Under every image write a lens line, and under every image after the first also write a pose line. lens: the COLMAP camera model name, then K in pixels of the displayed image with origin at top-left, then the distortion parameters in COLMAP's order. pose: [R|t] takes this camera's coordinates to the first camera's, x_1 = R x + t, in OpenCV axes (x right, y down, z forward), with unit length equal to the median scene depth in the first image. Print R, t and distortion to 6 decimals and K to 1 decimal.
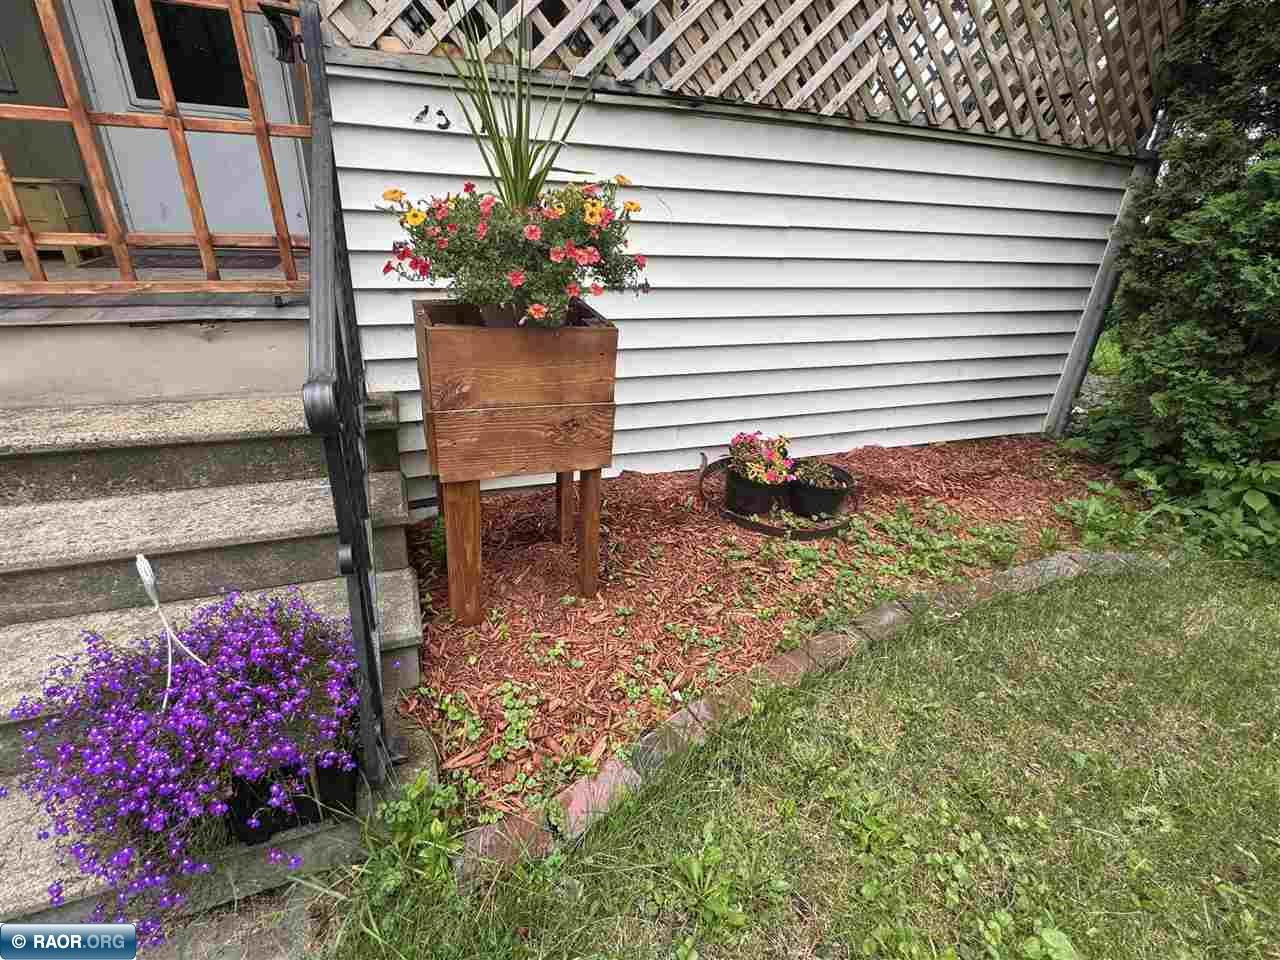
lens RADIAL K [[571.4, 0, 640.0], [0, 571.4, 480.0], [0, 0, 1]] dist [0.002075, 0.000246]
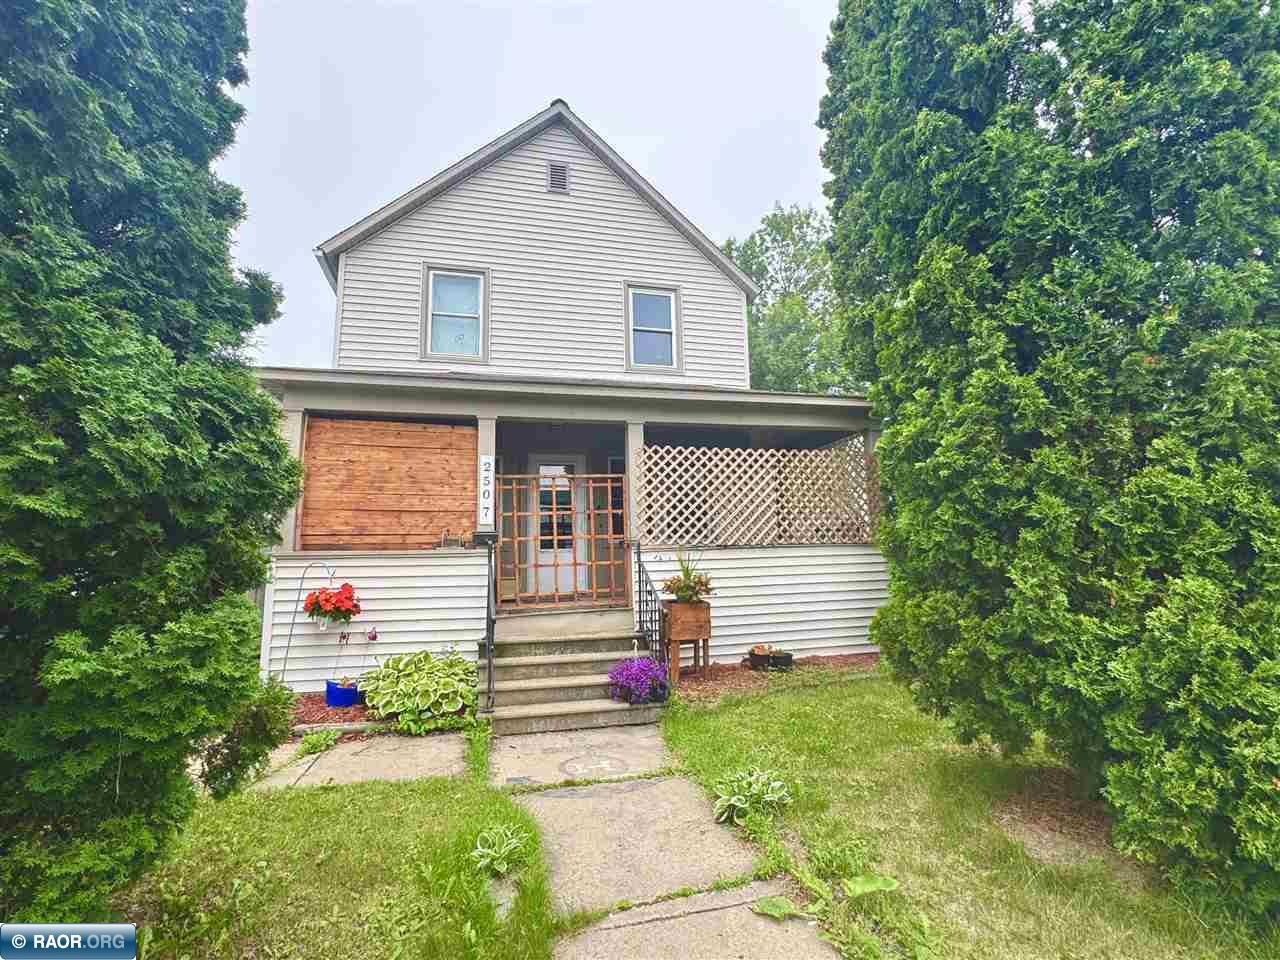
lens RADIAL K [[571.4, 0, 640.0], [0, 571.4, 480.0], [0, 0, 1]] dist [0.002075, 0.000246]
pose [[0.990830, -0.085754, -0.104415, -0.025466], [0.015990, 0.841775, -0.539592, 0.956677], [0.134166, 0.532975, 0.835427, -2.385701]]
